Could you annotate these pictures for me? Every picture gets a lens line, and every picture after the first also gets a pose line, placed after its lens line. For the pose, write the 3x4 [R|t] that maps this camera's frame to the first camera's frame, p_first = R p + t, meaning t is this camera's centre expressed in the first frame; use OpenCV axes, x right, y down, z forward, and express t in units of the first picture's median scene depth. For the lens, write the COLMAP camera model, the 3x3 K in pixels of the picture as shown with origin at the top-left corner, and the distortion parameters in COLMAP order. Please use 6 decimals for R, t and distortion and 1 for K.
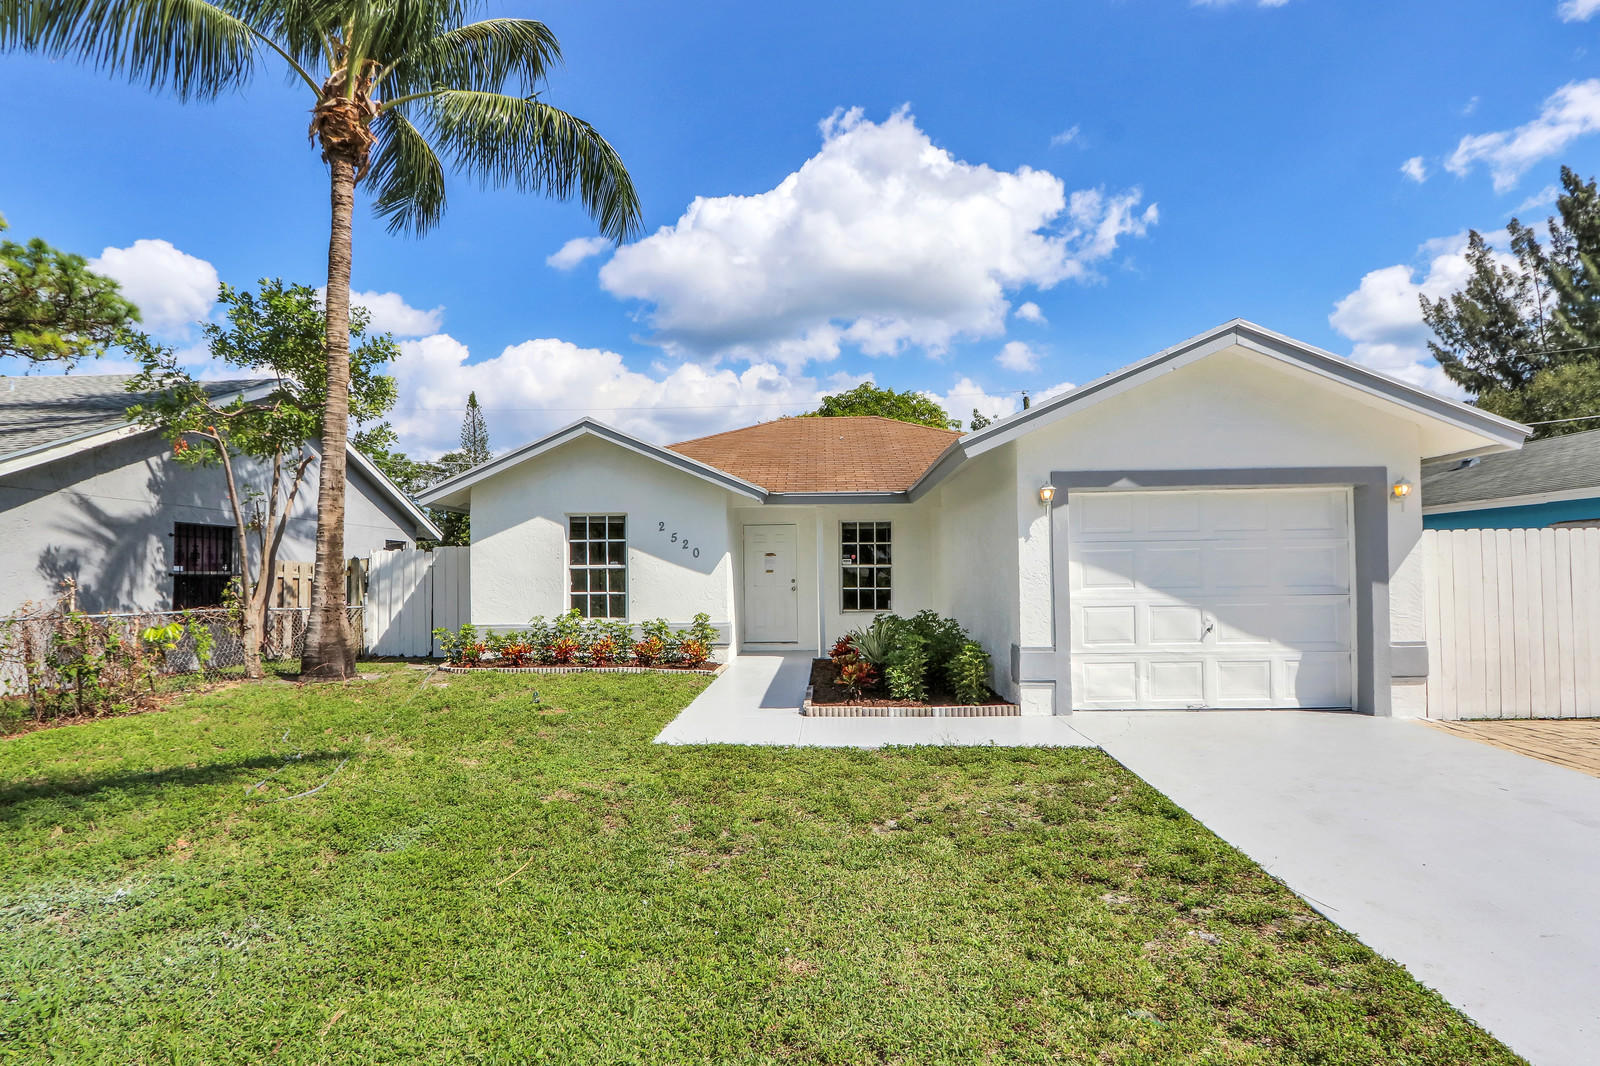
lens RADIAL K [[758.0, 0, 788.8], [0, 758.0, 564.9], [0, 0, 1]] dist [-0.004188, -0.000564]
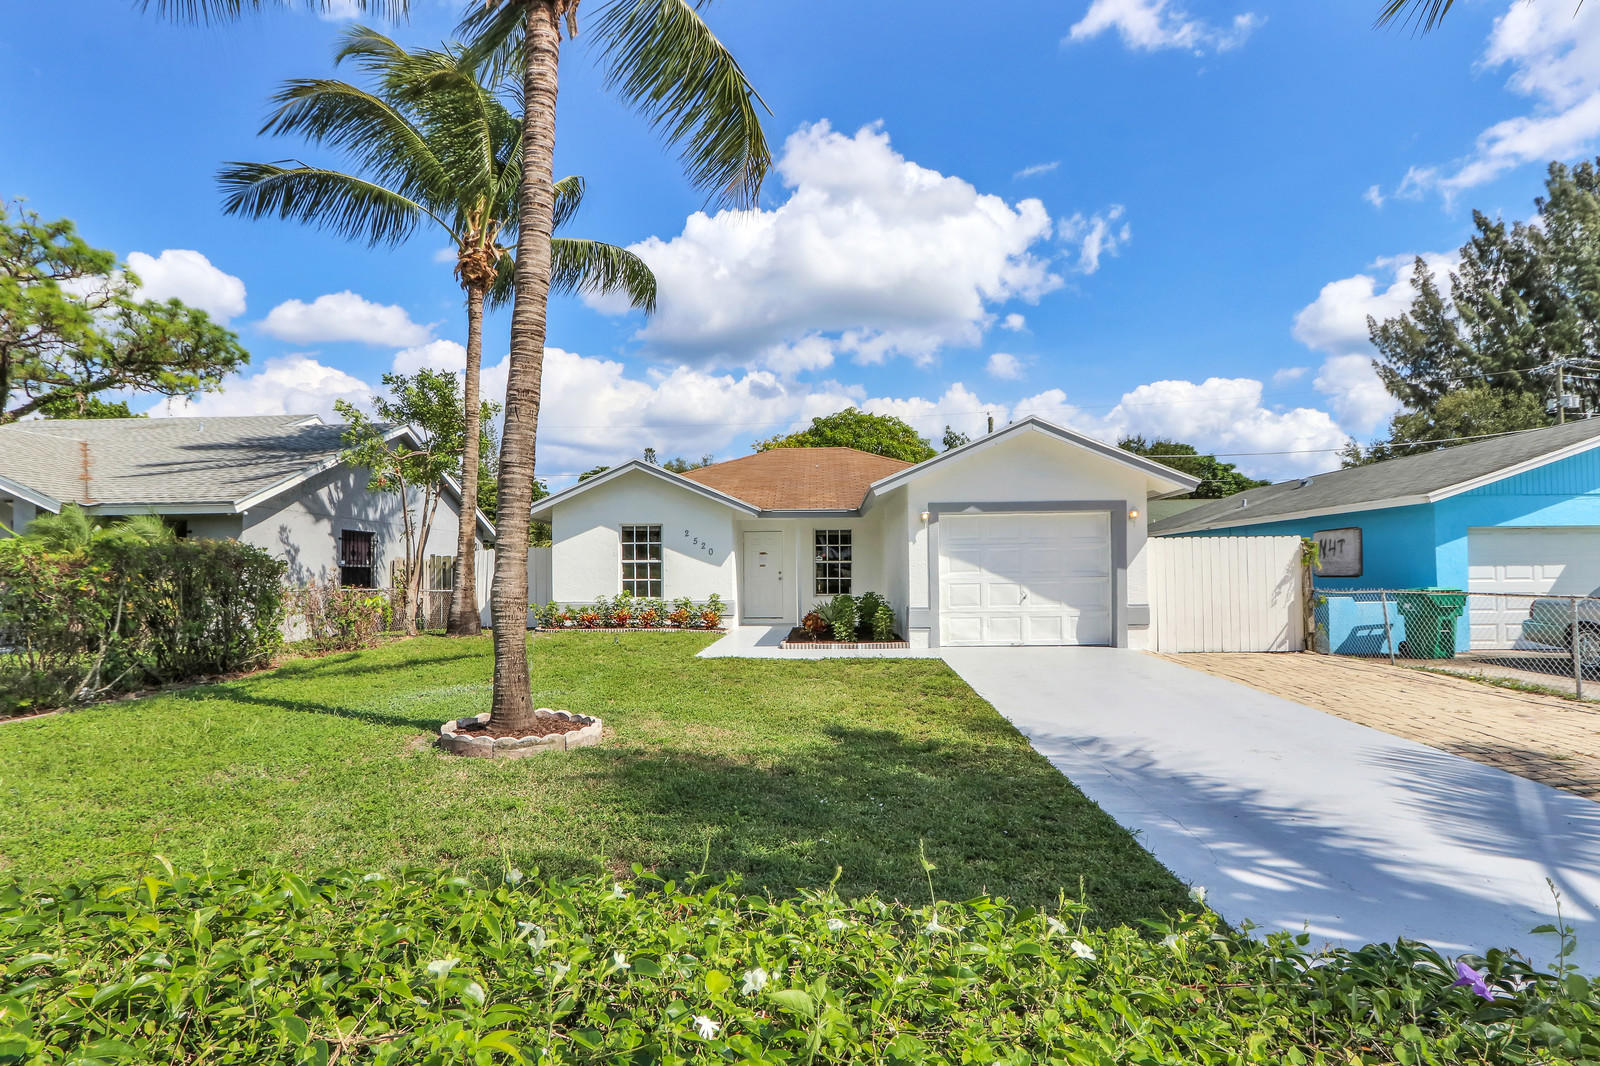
lens RADIAL K [[715.8, 0, 796.4], [0, 715.8, 564.0], [0, 0, 1]] dist [-0.000821, -0.000125]
pose [[0.999855, 0.001284, 0.017002, 0.016753], [-0.001250, 0.999997, -0.002012, 0.009849], [-0.017004, 0.001991, 0.999853, -0.356182]]
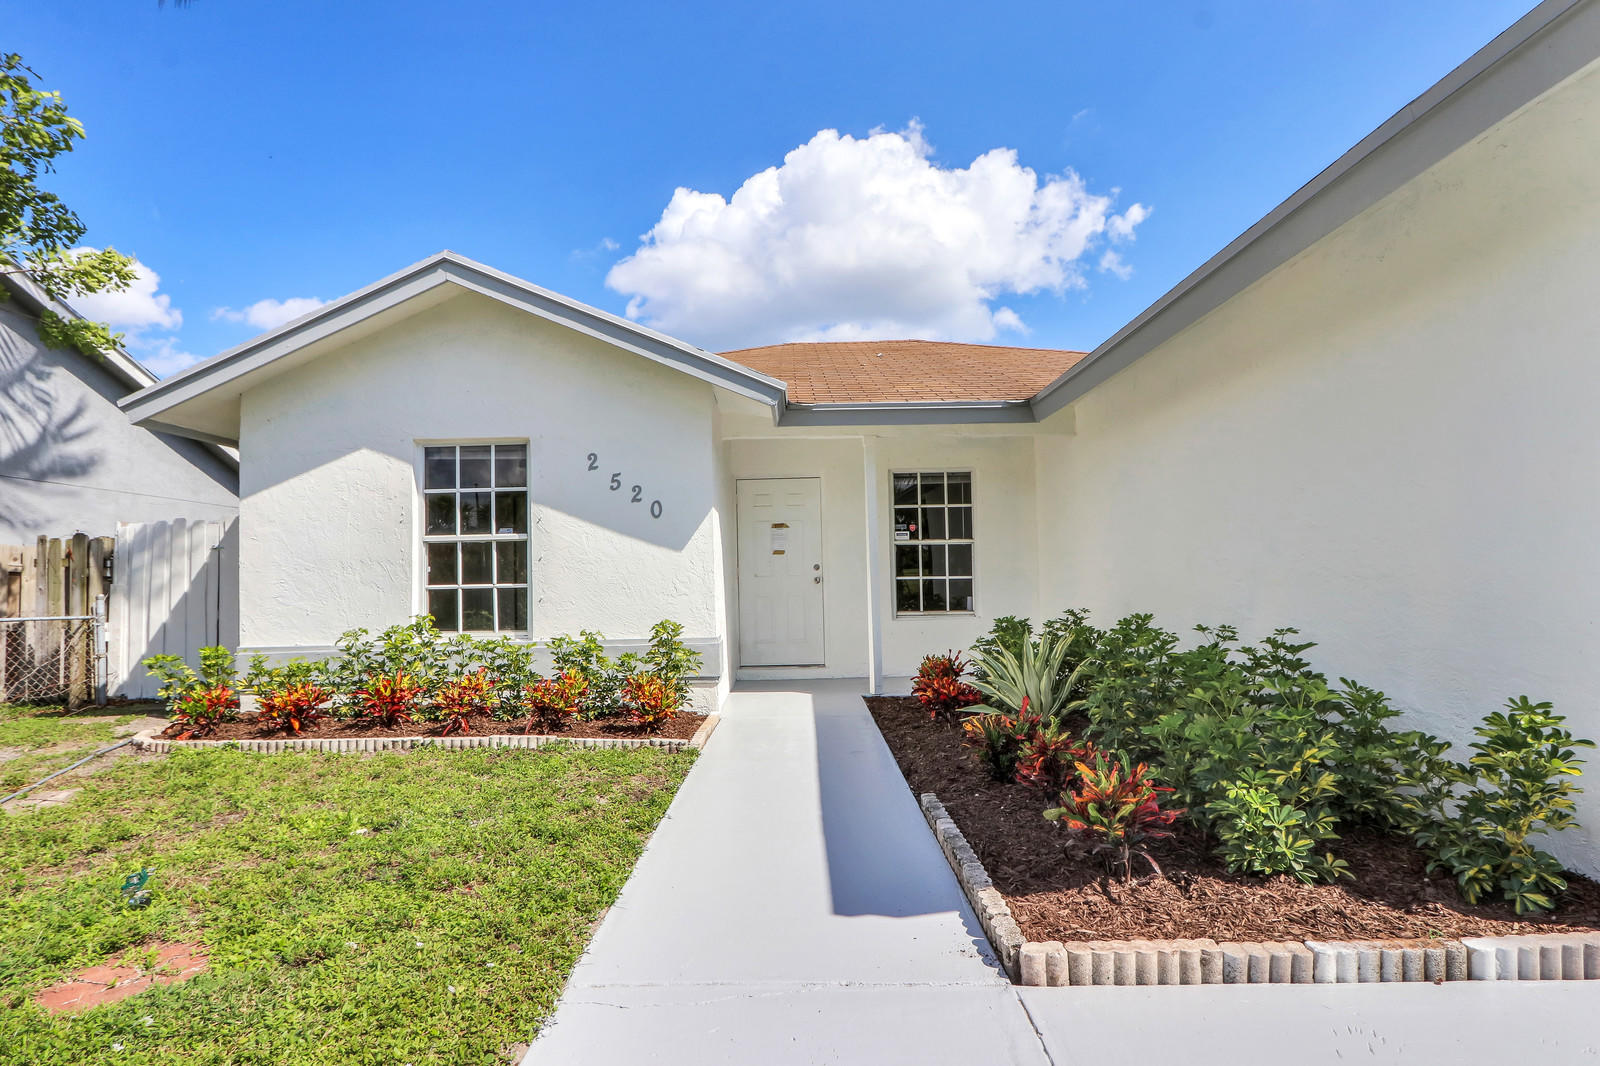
lens RADIAL K [[784.6, 0, 777.1], [0, 784.6, 561.4], [0, 0, 1]] dist [0.001836, -0.008952]
pose [[0.999860, -0.011187, 0.012453, -0.042767], [0.011306, 0.999891, -0.009492, 0.027392], [-0.012346, 0.009631, 0.999877, 0.435428]]
